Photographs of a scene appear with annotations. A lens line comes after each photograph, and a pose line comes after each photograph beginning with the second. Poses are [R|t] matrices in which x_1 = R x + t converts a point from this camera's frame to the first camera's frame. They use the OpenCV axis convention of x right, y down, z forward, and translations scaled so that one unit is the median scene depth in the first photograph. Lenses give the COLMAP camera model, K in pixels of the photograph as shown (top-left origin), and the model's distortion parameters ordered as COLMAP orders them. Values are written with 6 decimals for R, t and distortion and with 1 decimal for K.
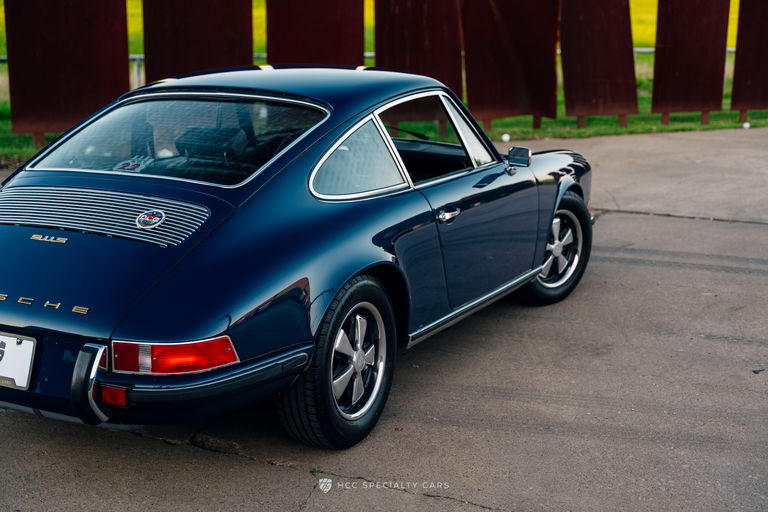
lens RADIAL K [[1083.6, 0, 379.8], [0, 1083.6, 261.0], [0, 0, 1]] dist [0.072871, 0.000000]
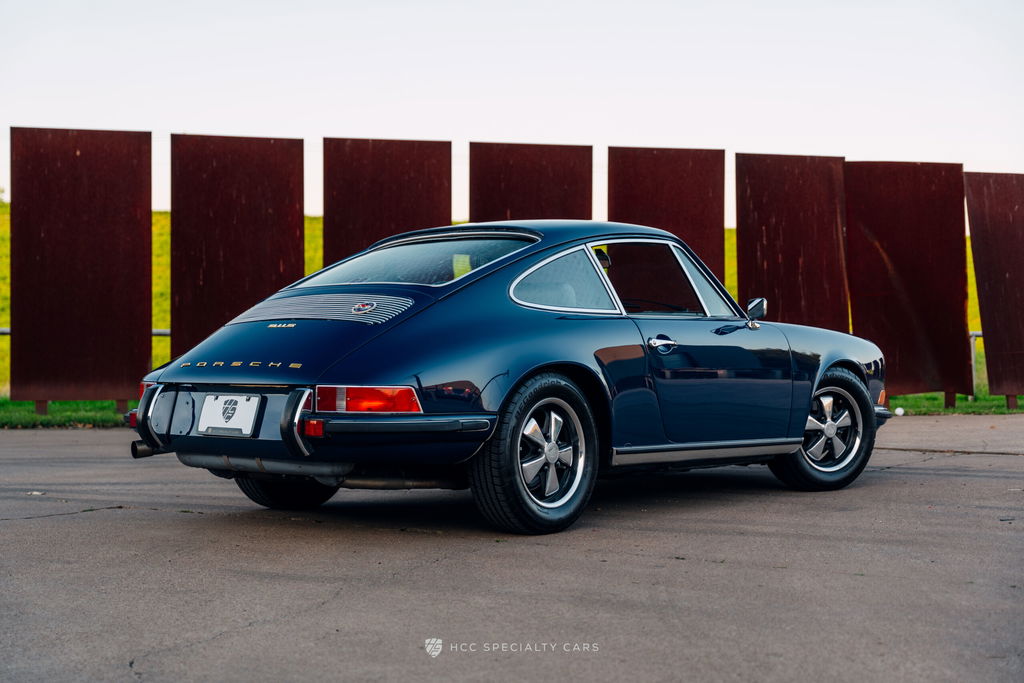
lens RADIAL K [[1444.8, 0, 514.7], [0, 1444.8, 342.0], [0, 0, 1]] dist [0.072871, 0.000000]
pose [[0.977258, -0.009011, -0.211862, 0.252821], [-0.036891, 0.976637, -0.211707, 0.293241], [0.208820, 0.214708, 0.954094, -0.403433]]
